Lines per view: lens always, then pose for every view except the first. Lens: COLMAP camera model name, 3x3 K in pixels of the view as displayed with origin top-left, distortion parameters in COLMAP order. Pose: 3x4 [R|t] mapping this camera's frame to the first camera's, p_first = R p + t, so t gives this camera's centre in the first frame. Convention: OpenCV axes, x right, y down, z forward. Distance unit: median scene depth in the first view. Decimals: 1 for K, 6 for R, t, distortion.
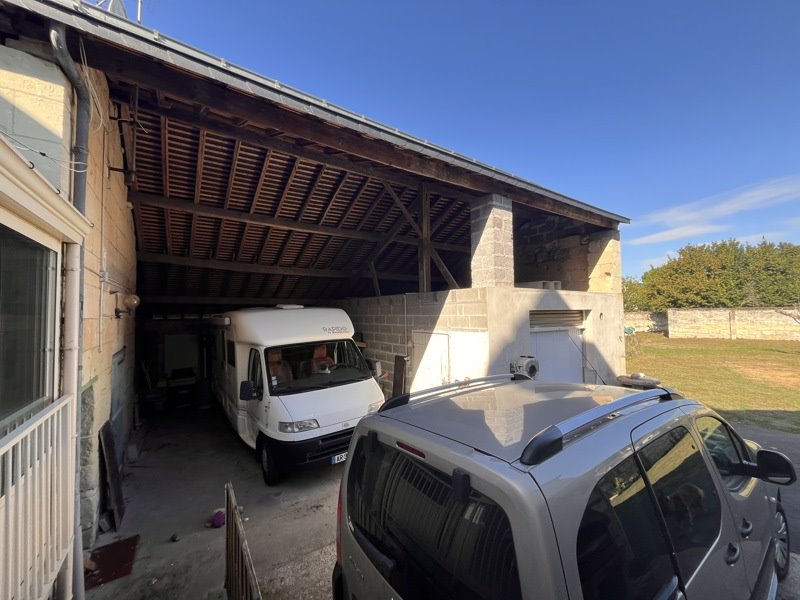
lens RADIAL K [[319.7, 0, 400.6], [0, 319.7, 301.2], [0, 0, 1]] dist [-0.002991, 0.000437]
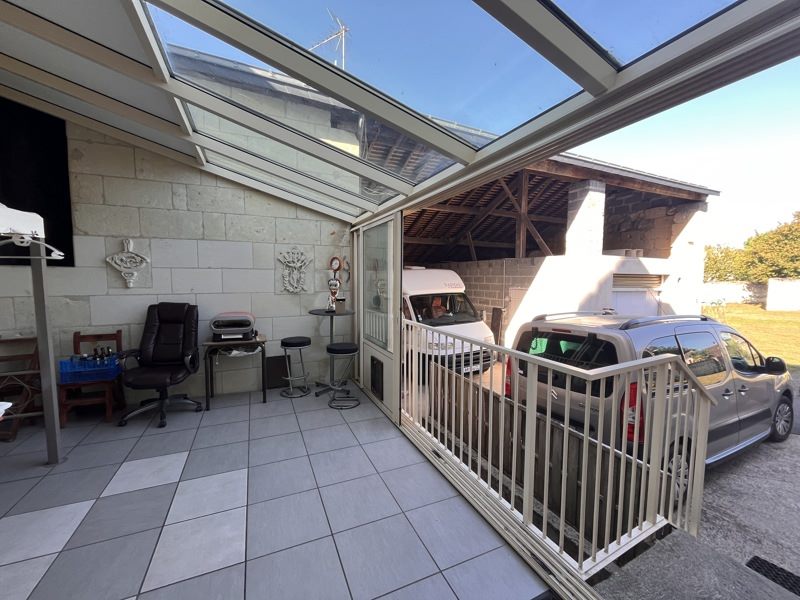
lens RADIAL K [[319.7, 0, 400.8], [0, 319.7, 300.6], [0, 0, 1]] dist [-0.002991, 0.000437]
pose [[0.984565, 0.033486, -0.171786, -0.163062], [-0.014702, 0.993881, 0.109475, 0.008272], [0.174401, -0.105260, 0.979032, -0.314869]]
